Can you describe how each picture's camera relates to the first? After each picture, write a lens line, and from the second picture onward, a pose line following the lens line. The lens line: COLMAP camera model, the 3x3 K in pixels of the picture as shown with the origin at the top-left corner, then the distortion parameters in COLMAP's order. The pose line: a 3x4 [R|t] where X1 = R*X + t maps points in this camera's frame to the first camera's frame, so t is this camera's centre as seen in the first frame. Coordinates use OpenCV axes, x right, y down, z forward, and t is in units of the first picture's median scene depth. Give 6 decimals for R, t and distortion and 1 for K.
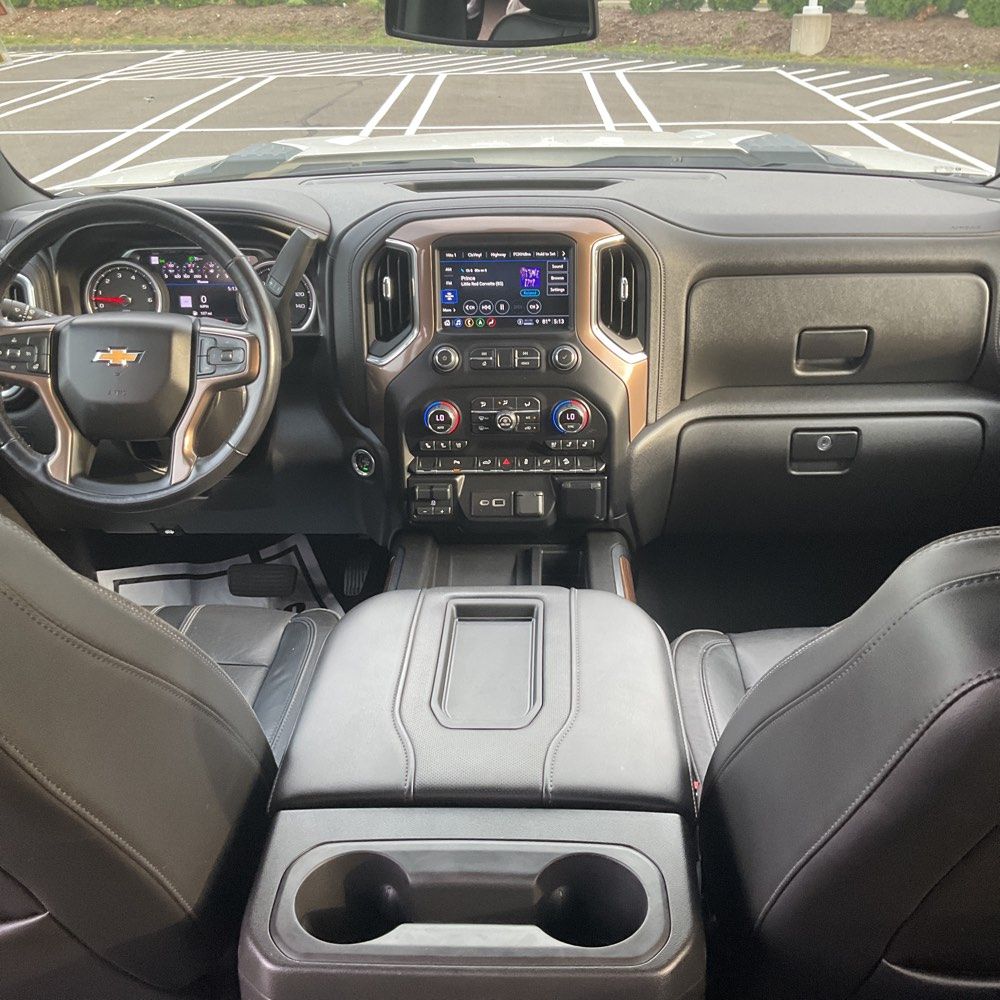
lens RADIAL K [[1092.1, 0, 498.1], [0, 1092.1, 521.5], [0, 0, 1]] dist [0.105607, -0.203176]
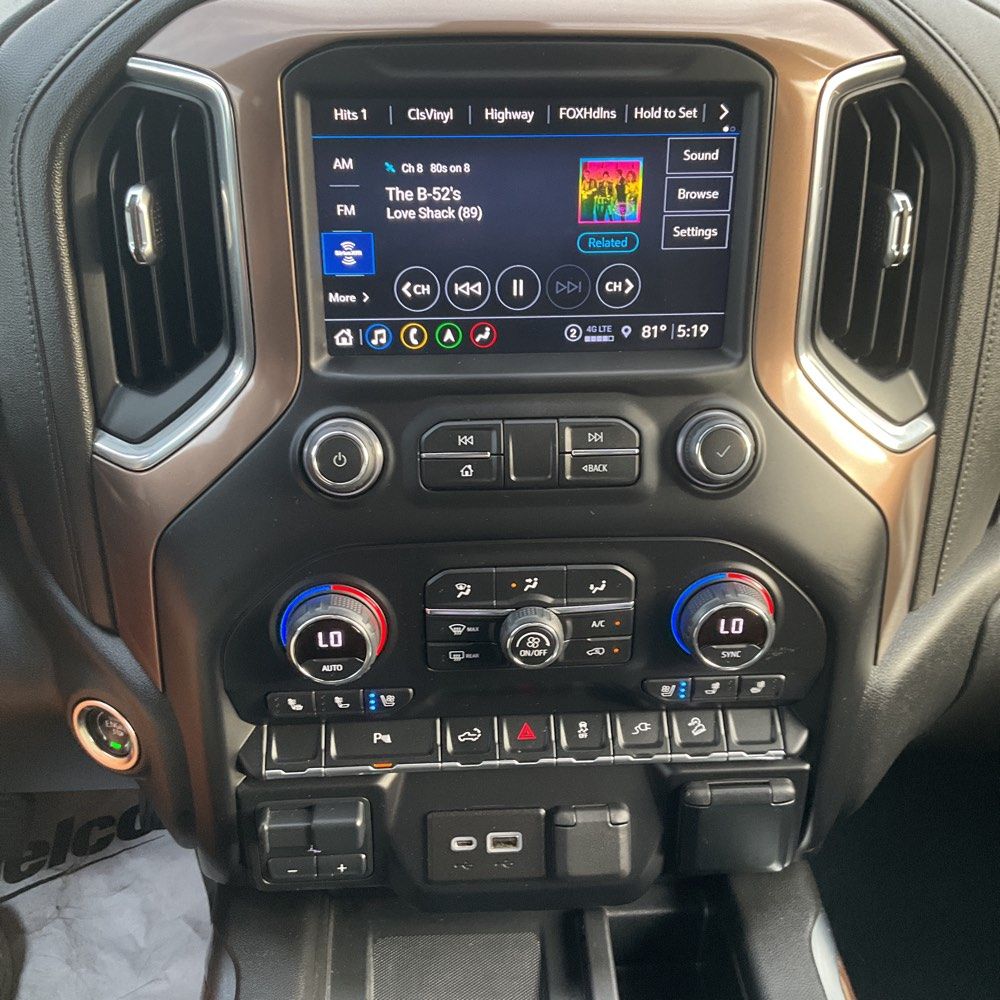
lens RADIAL K [[1092.1, 0, 498.1], [0, 1092.1, 521.5], [0, 0, 1]] dist [0.105607, -0.203176]
pose [[0.995376, -0.023833, 0.093056, -0.032998], [0.016237, 0.996537, 0.081549, -0.154171], [-0.094677, -0.079661, 0.992316, 0.680927]]
